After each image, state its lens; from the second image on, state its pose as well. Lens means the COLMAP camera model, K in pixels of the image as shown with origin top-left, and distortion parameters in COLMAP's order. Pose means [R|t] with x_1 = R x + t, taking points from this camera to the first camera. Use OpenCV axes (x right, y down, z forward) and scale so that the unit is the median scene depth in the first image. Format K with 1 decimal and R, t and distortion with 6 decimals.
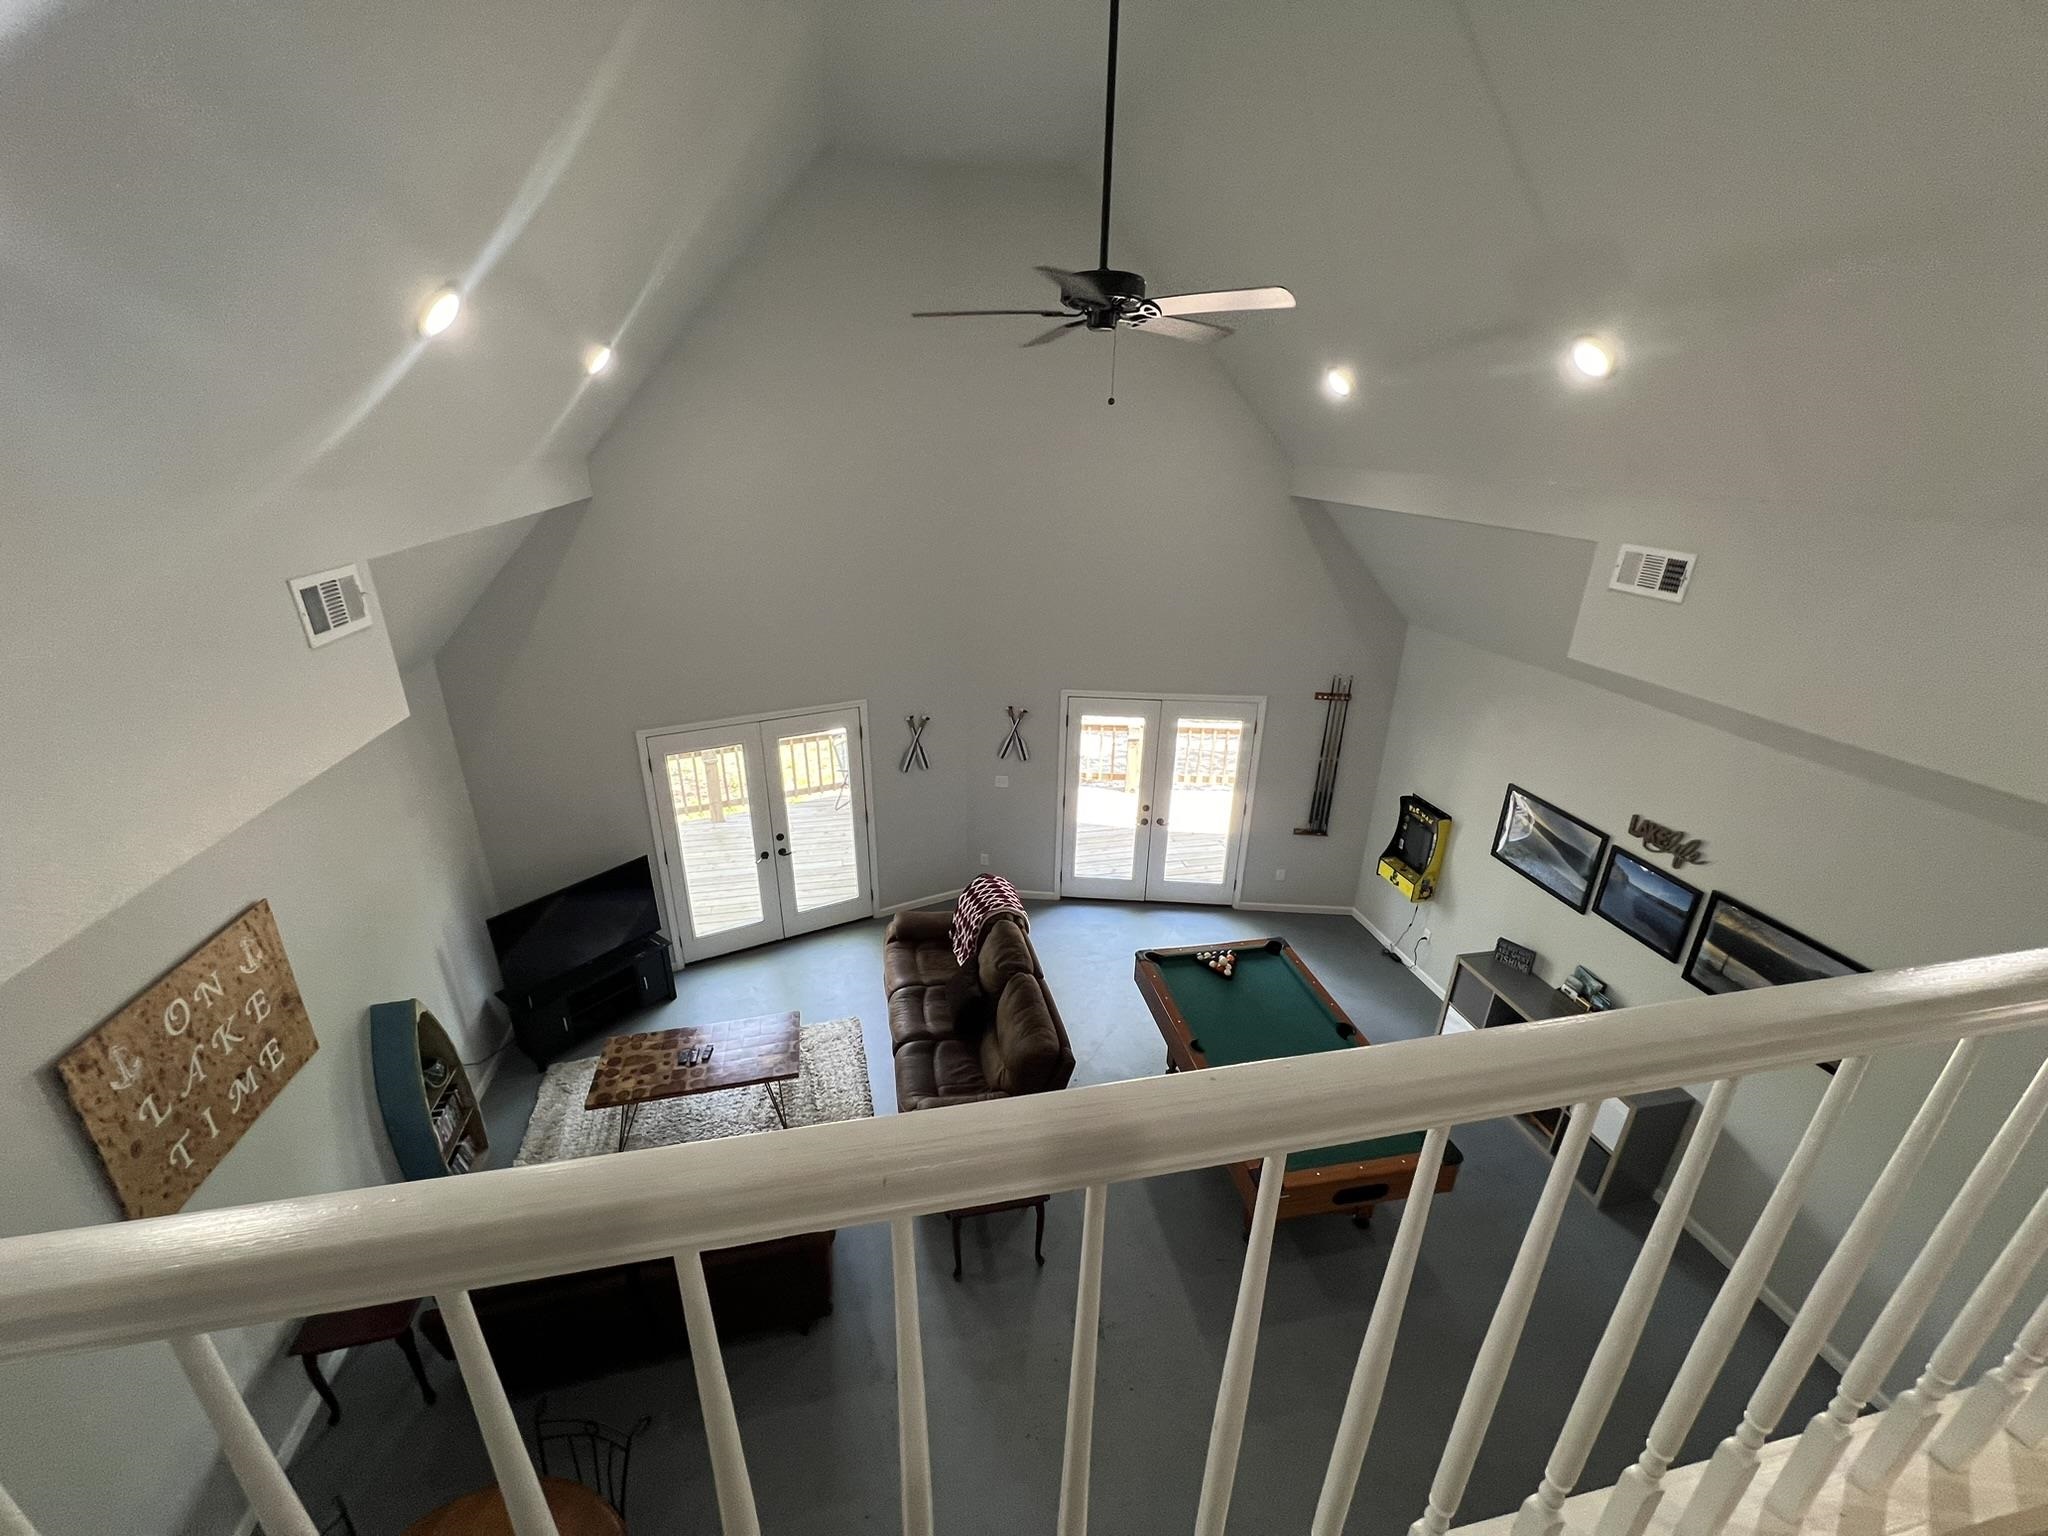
lens RADIAL K [[821.5, 0, 1024.6], [0, 821.5, 768.2], [0, 0, 1]] dist [-0.002779, 0.000884]
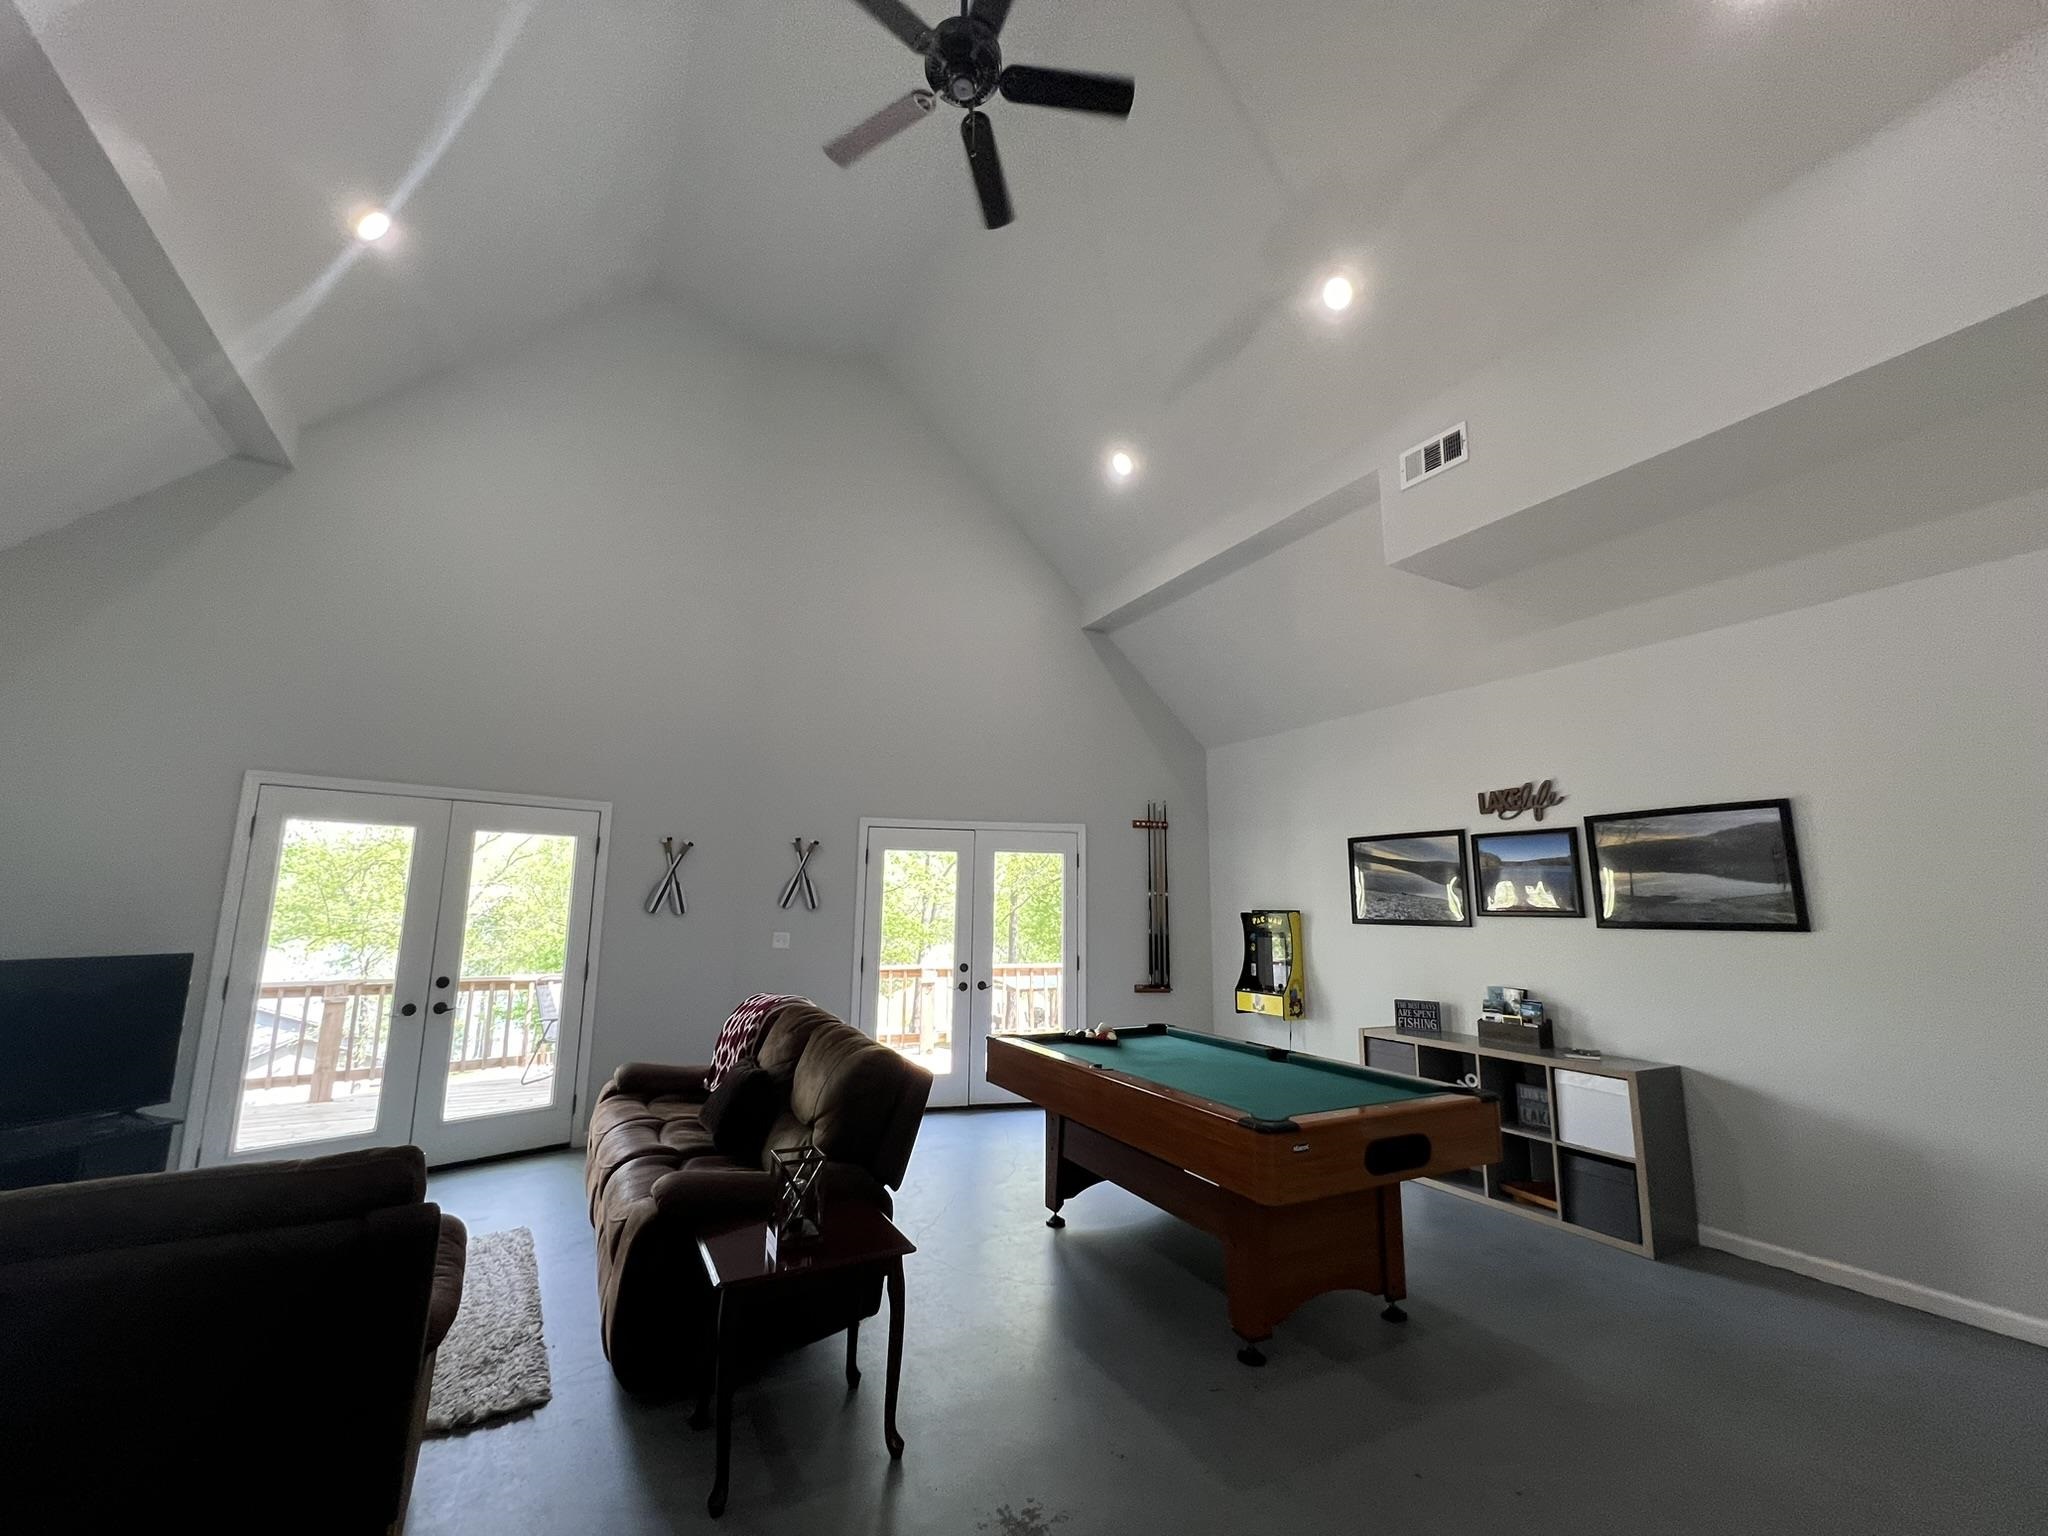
lens RADIAL K [[821.5, 0, 1023.7], [0, 821.5, 767.4], [0, 0, 1]] dist [-0.002779, 0.000884]
pose [[0.956663, 0.043928, 0.287865, -0.051123], [0.114303, 0.852567, -0.509964, 0.391796], [-0.267826, 0.520768, 0.810599, 0.279394]]
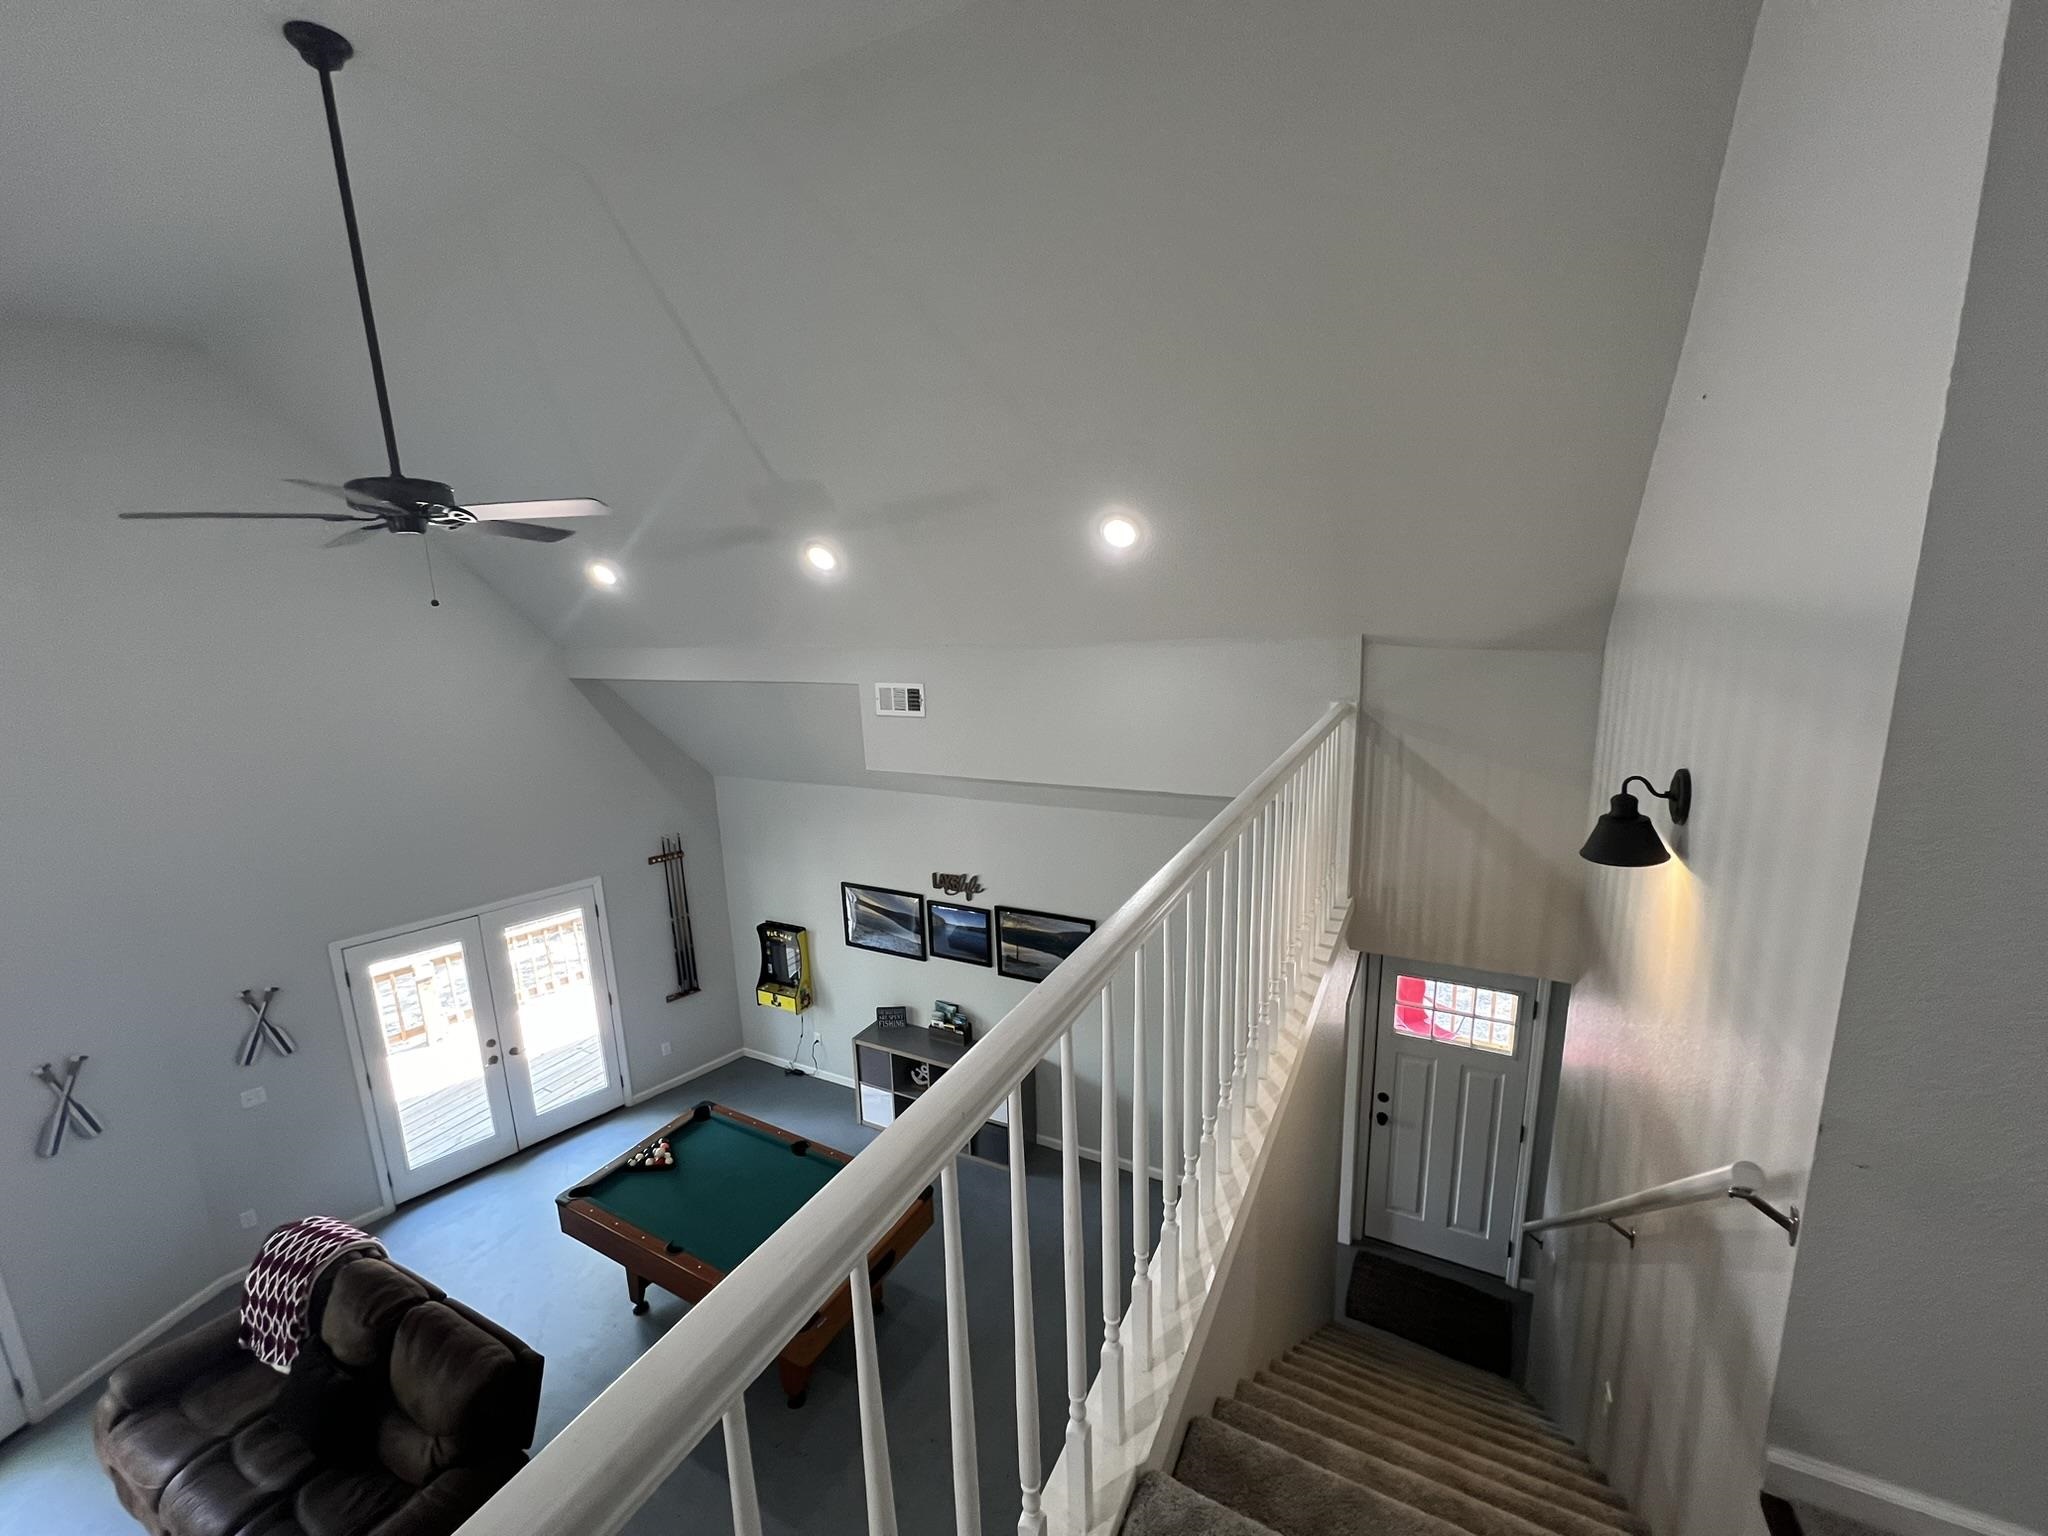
lens RADIAL K [[821.5, 0, 1022.0], [0, 821.5, 767.6], [0, 0, 1]] dist [-0.002779, 0.000884]
pose [[0.633591, -0.190952, 0.749733, -0.109620], [0.334063, 0.941592, -0.042496, 0.000058], [-0.697828, 0.277383, 0.660374, -0.024589]]
